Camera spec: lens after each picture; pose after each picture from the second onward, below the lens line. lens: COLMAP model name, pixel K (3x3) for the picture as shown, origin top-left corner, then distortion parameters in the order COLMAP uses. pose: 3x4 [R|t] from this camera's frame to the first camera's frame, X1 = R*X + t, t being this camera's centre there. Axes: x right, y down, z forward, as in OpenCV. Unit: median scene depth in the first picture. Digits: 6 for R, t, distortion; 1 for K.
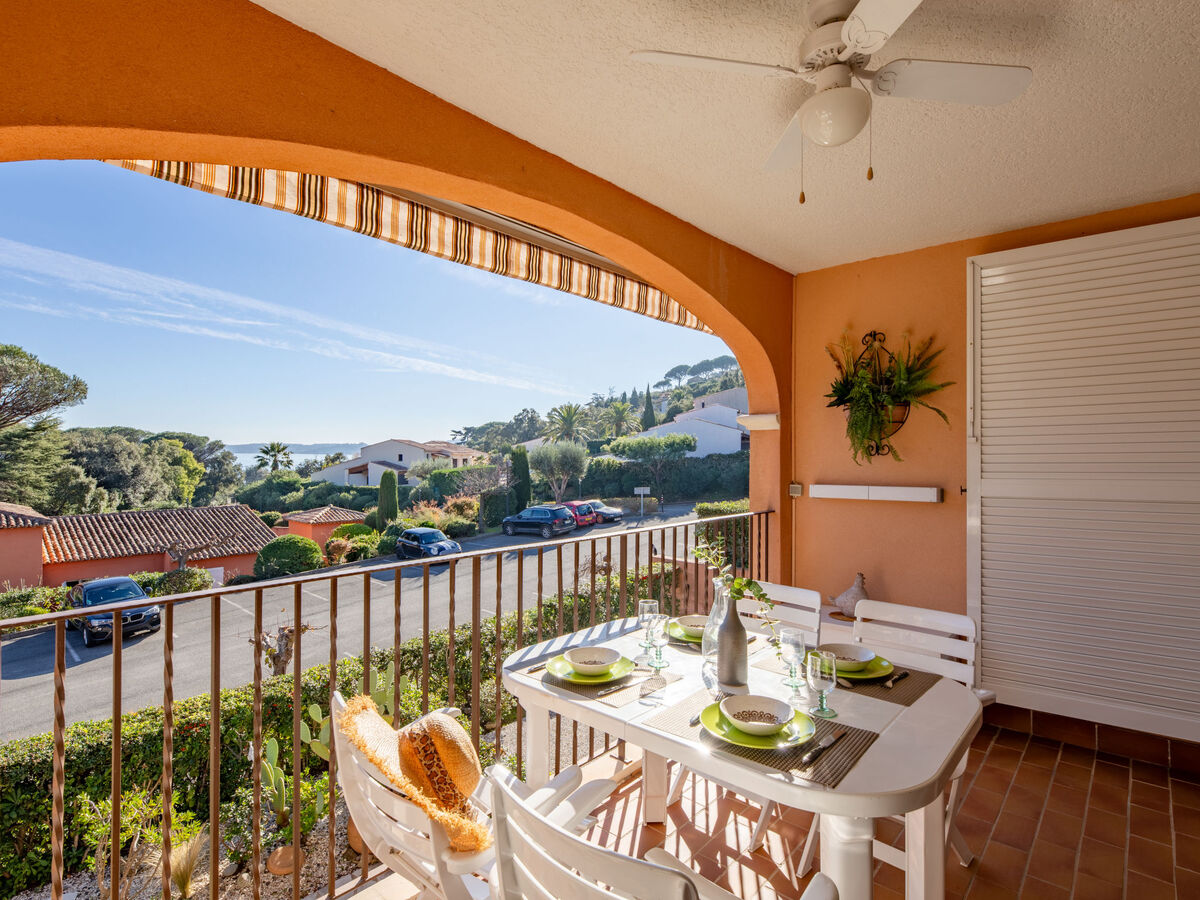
lens RADIAL K [[607.2, 0, 600.0], [0, 607.2, 450.0], [0, 0, 1]] dist [0.001625, -0.000192]
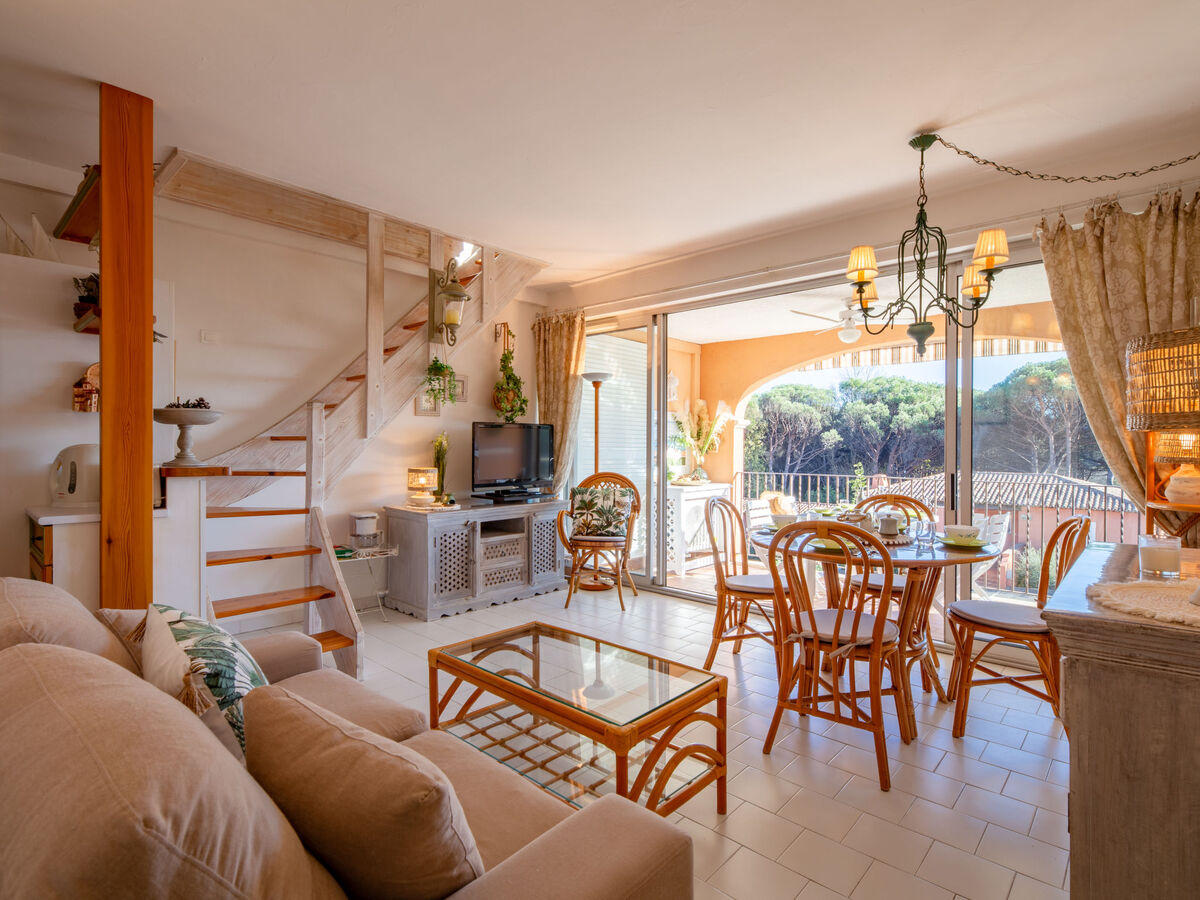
lens RADIAL K [[607.2, 0, 600.0], [0, 607.2, 450.0], [0, 0, 1]] dist [0.001625, -0.000192]
pose [[-0.009146, 0.003277, -0.999953, 0.096456], [-0.001477, 0.999993, 0.003291, 0.001475], [0.999957, 0.001507, -0.009141, -0.007843]]
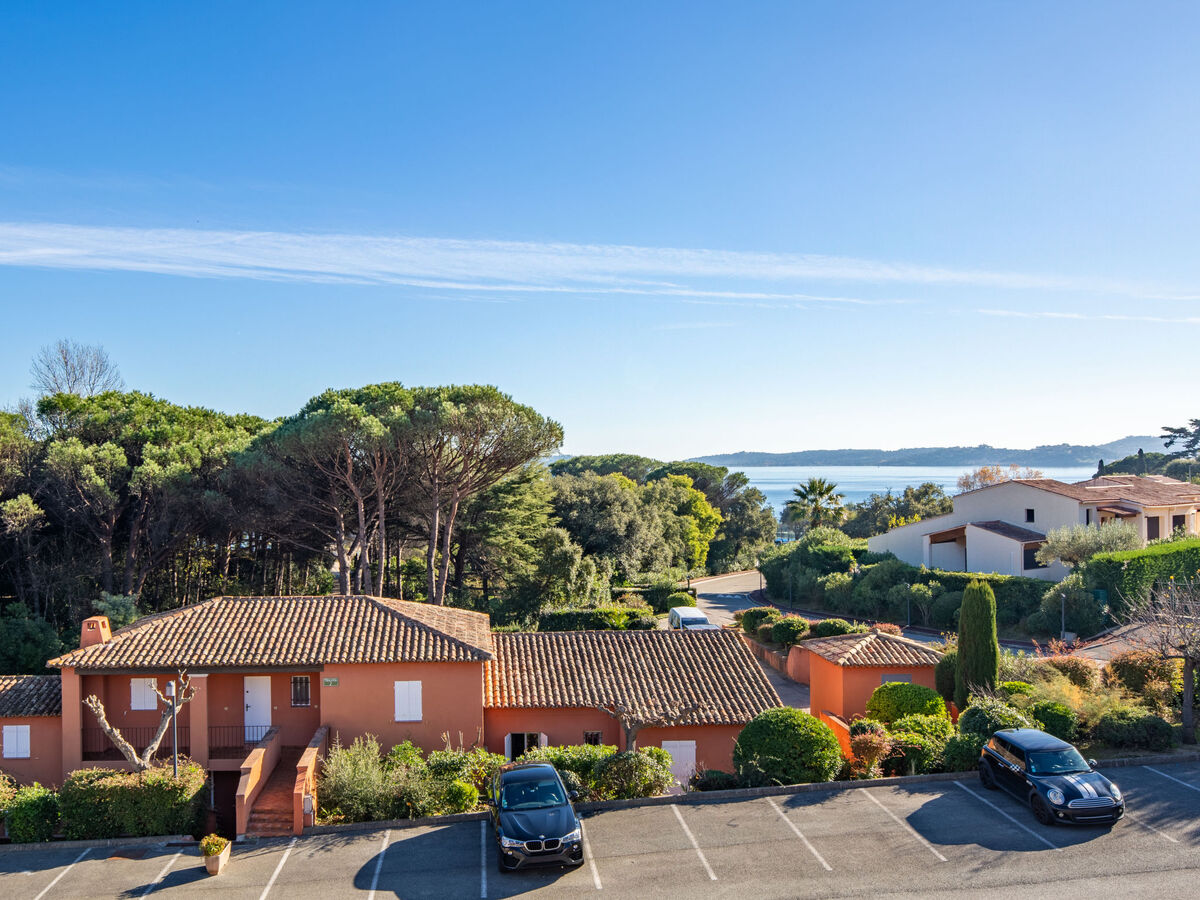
lens RADIAL K [[1034.4, 0, 474.6], [0, 1034.4, 468.1], [0, 0, 1]] dist [0.011012, -0.000626]
pose [[0.674784, -0.010897, -0.737935, 0.012142], [0.017814, 0.999840, 0.001525, -0.048232], [0.737801, -0.014175, 0.674870, 0.052597]]
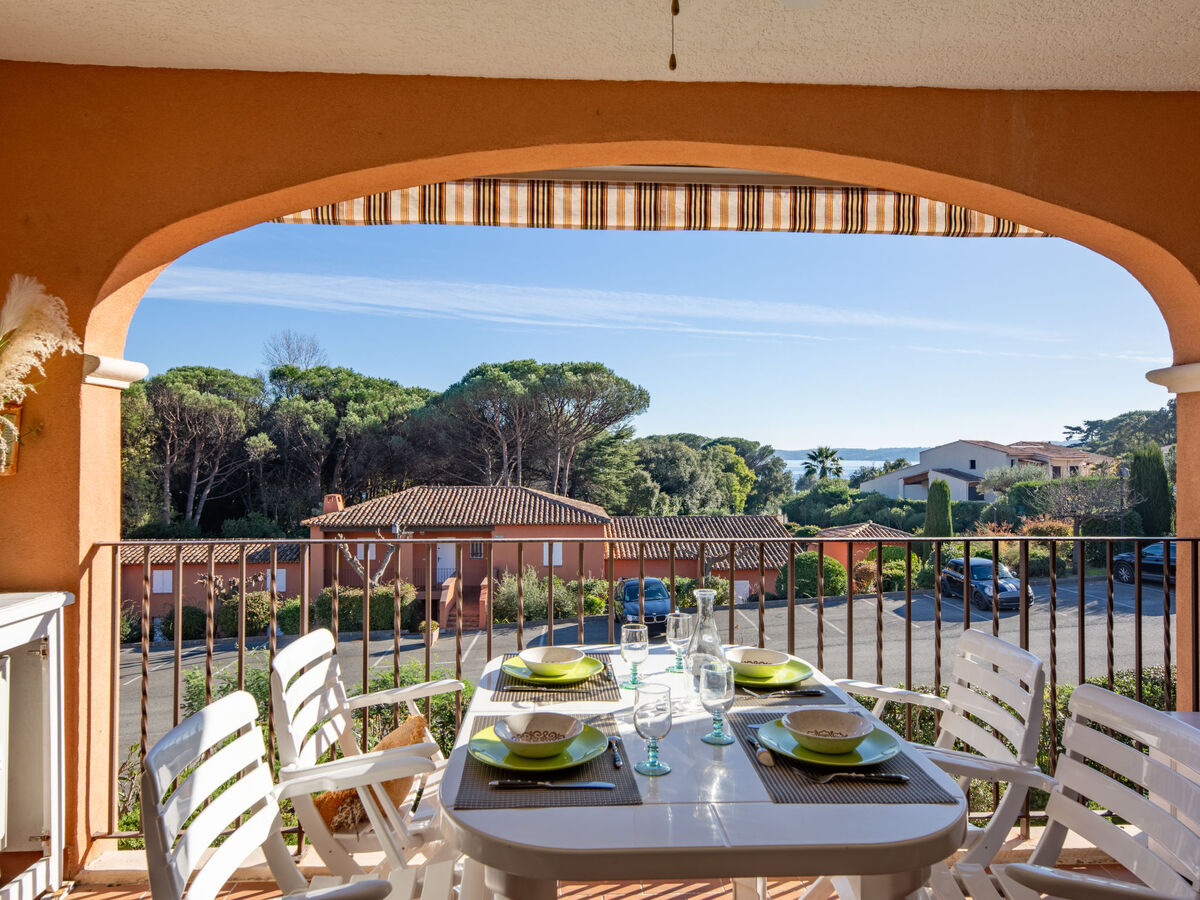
lens RADIAL K [[765.9, 0, 600.0], [0, 765.9, 450.0], [0, 0, 1]] dist [0.008523, 0.002217]
pose [[0.704178, -0.011022, -0.709938, 0.025510], [0.005911, 0.999936, -0.009661, 0.001609], [0.709998, 0.002606, 0.704198, 0.008104]]
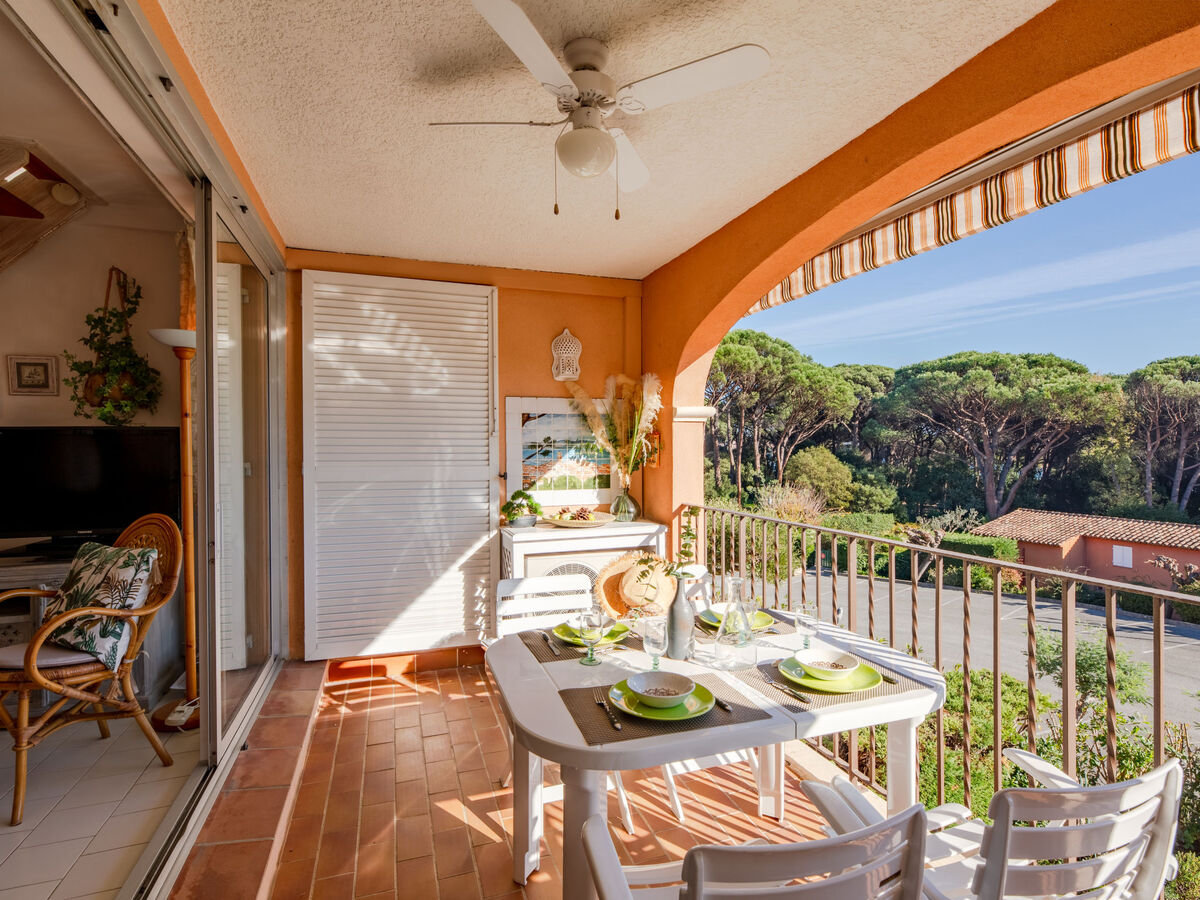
lens RADIAL K [[602.7, 0, 600.0], [0, 602.7, 450.0], [0, 0, 1]] dist [-0.002746, -0.000498]
pose [[-0.483566, 0.003067, -0.875303, 0.036454], [0.008911, 0.999959, -0.001420, 0.000465], [0.875263, -0.008486, -0.483573, 0.041721]]
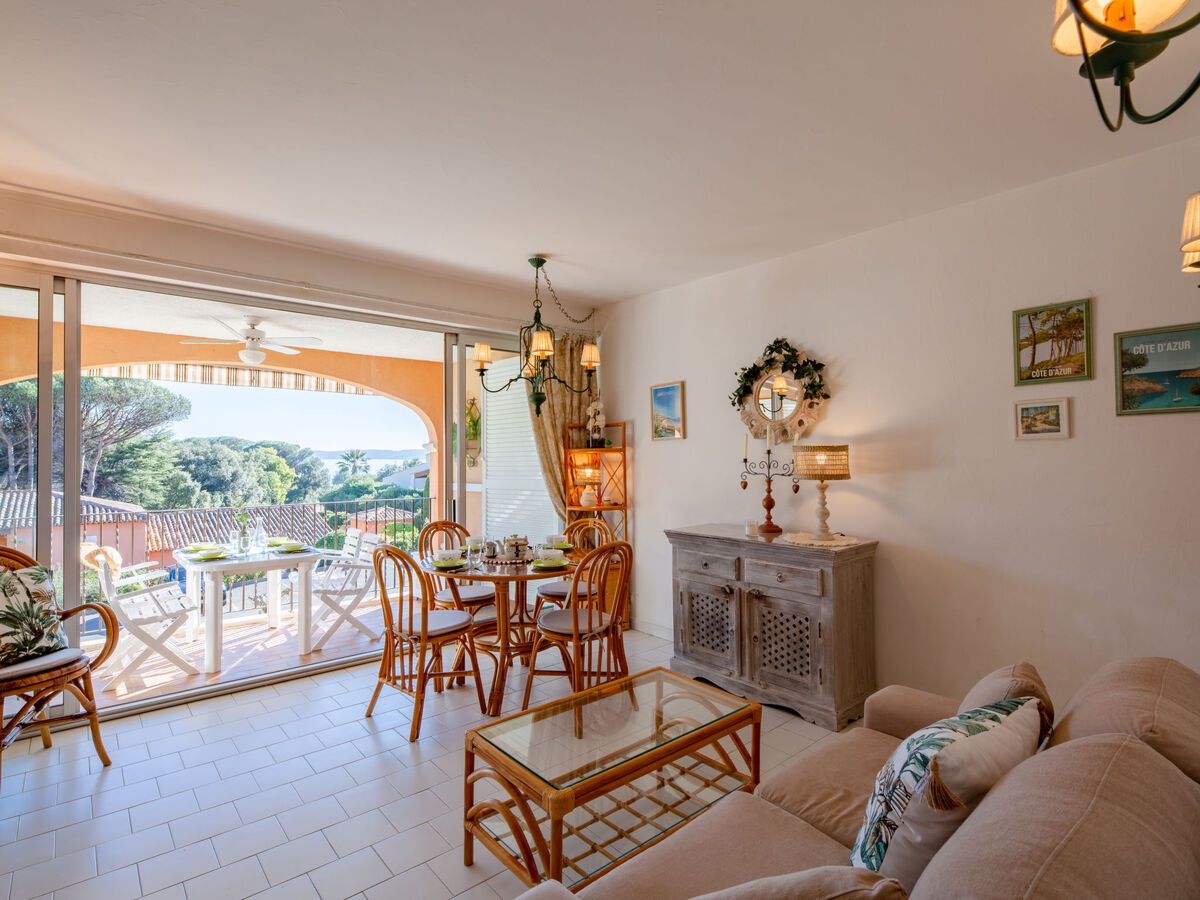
lens RADIAL K [[607.2, 0, 600.0], [0, 607.2, 450.0], [0, 0, 1]] dist [0.001625, -0.000192]
pose [[0.992012, -0.008295, -0.125874, 0.064754], [0.007509, 0.999949, -0.006717, -0.001529], [0.125923, 0.005718, 0.992024, -0.045748]]
